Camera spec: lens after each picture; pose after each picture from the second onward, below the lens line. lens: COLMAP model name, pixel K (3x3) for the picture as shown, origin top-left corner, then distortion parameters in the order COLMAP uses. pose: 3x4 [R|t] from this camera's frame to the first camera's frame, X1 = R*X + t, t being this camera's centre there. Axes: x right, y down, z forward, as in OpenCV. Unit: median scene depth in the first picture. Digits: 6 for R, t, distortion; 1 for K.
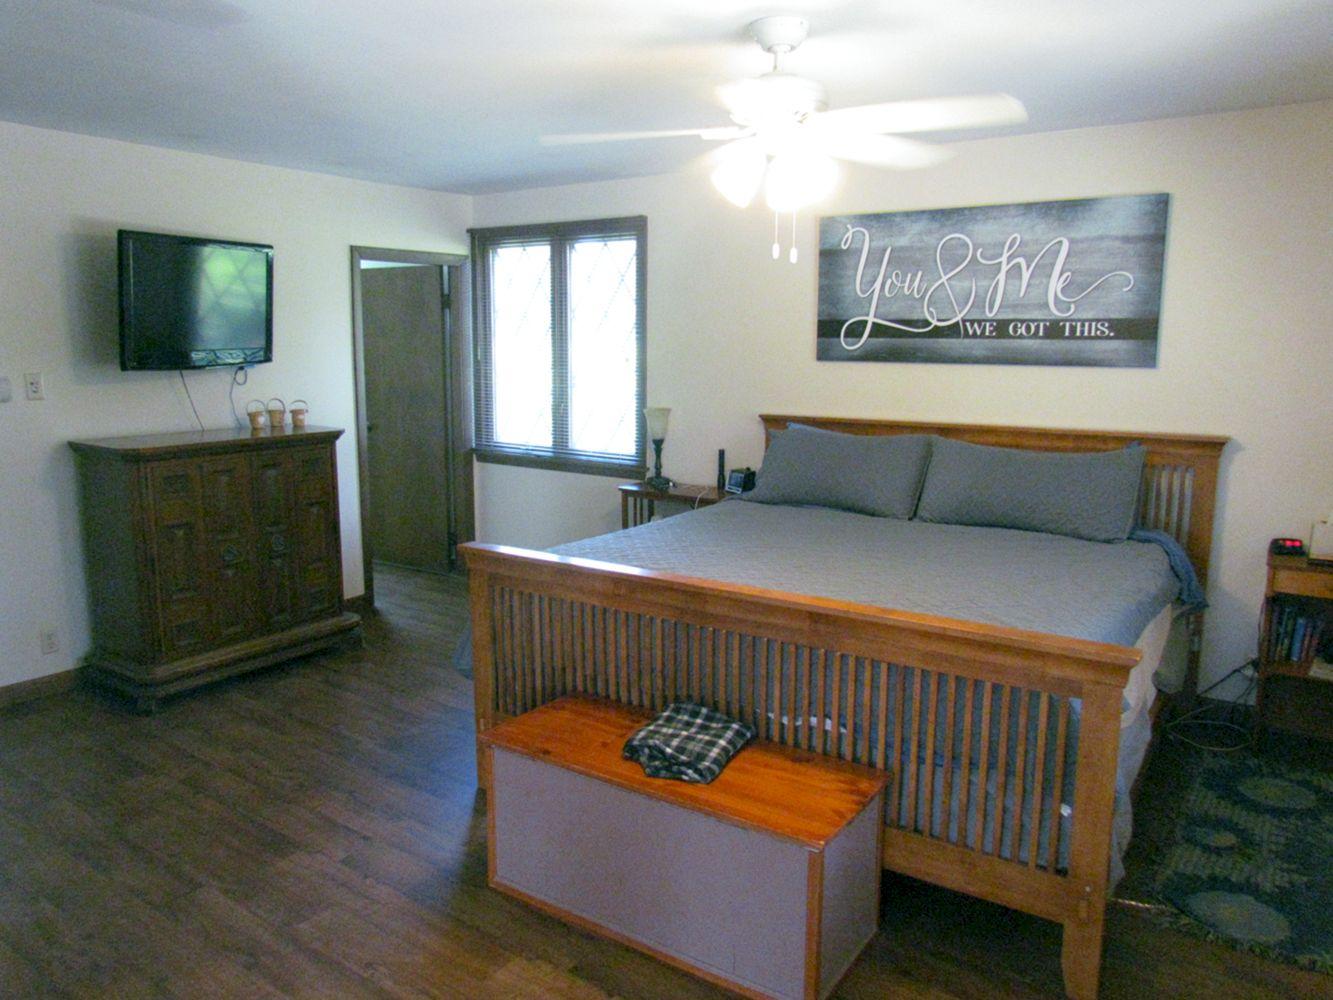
lens RADIAL K [[949.7, 0, 673.5], [0, 949.7, 492.1], [0, 0, 1]] dist [-0.016594, -0.005420]
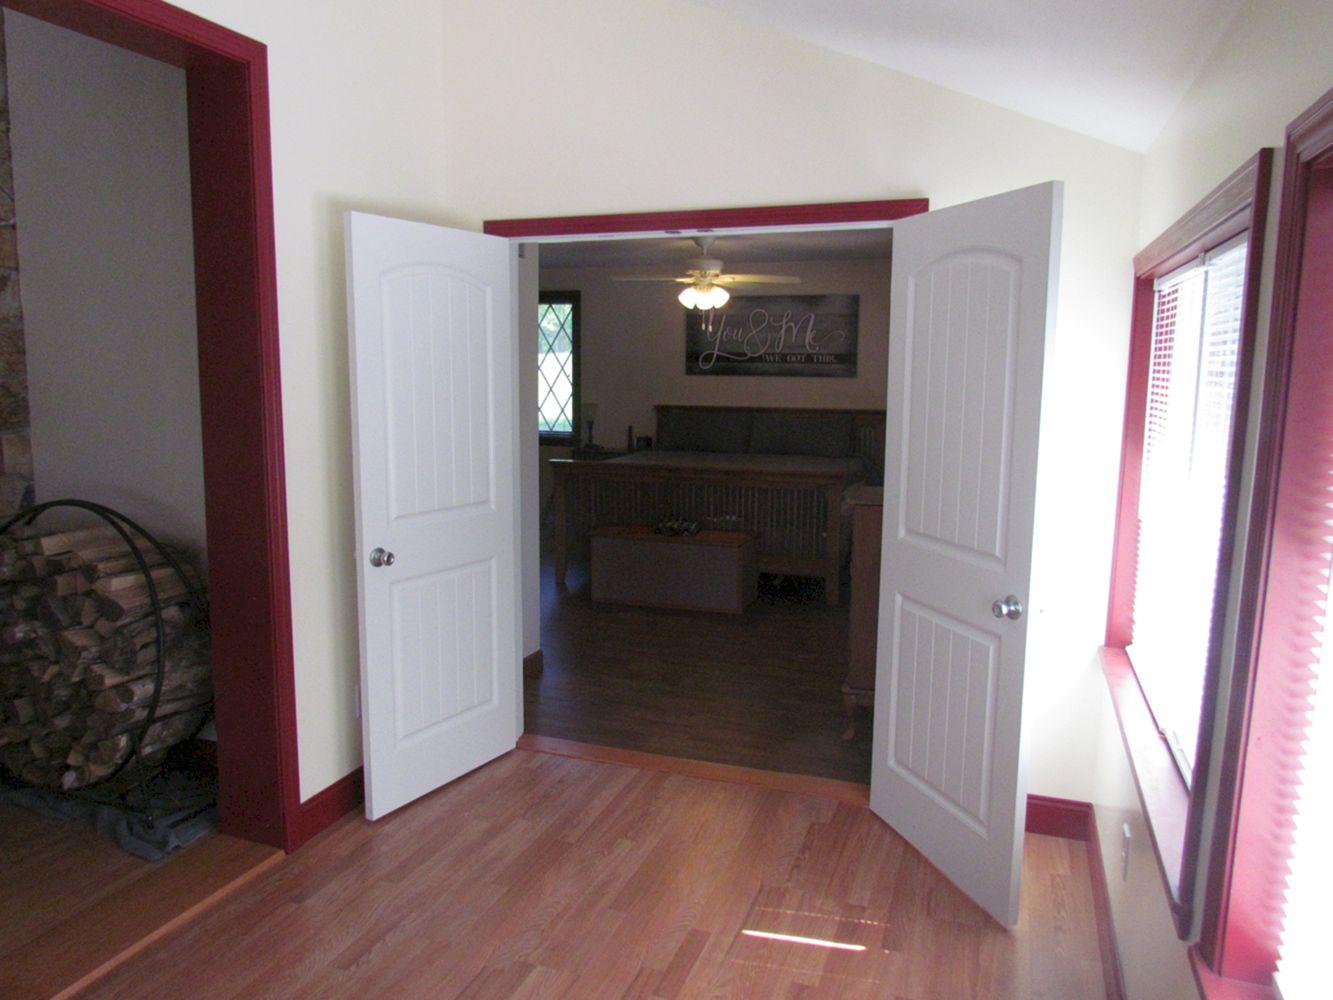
lens RADIAL K [[949.7, 0, 673.5], [0, 949.7, 492.1], [0, 0, 1]] dist [-0.016594, -0.005420]
pose [[0.968219, -0.028697, 0.248453, -0.365732], [0.034482, 0.999225, -0.018959, 0.132421], [-0.247717, 0.026924, 0.968458, -0.828137]]
